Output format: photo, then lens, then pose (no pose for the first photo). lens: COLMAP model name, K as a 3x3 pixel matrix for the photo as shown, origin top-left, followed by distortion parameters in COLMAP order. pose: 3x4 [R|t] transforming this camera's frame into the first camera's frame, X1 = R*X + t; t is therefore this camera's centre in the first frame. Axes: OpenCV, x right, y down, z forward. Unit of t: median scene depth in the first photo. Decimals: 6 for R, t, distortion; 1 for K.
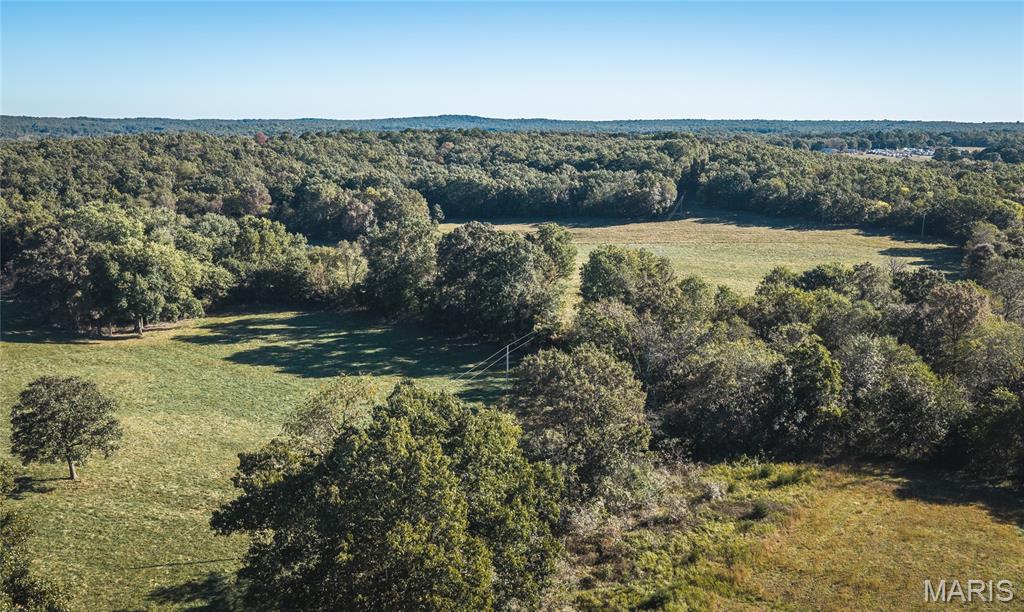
lens RADIAL K [[859.6, 0, 512.0], [0, 859.6, 306.0], [0, 0, 1]] dist [0.008458, 0.000483]
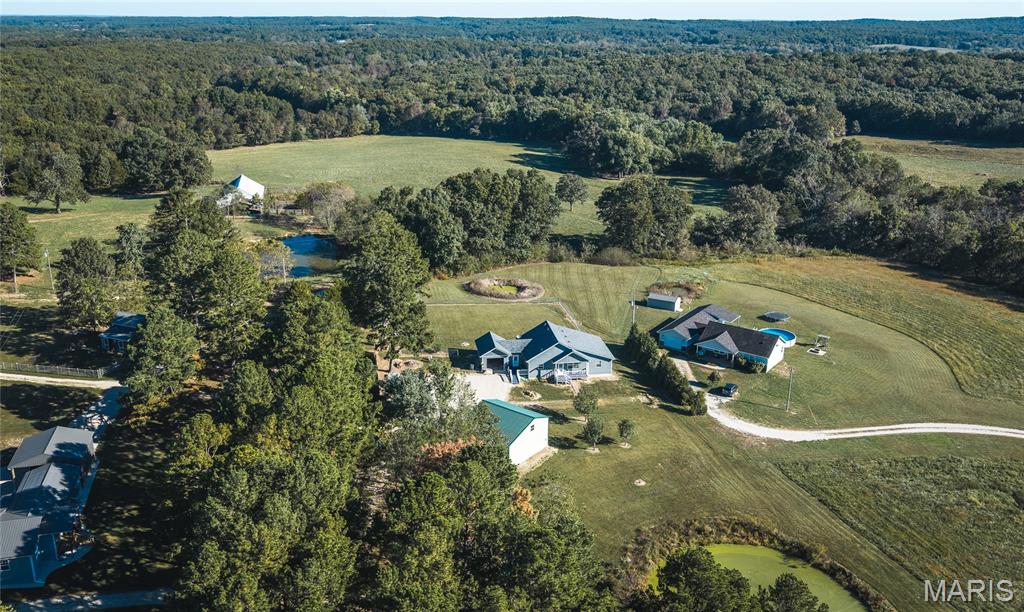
lens RADIAL K [[859.6, 0, 512.0], [0, 859.6, 306.0], [0, 0, 1]] dist [0.008458, 0.000483]
pose [[0.818390, 0.183820, -0.544471, 0.393100], [-0.122133, 0.981451, 0.147772, 0.046730], [0.561535, -0.054437, 0.825660, -0.619915]]
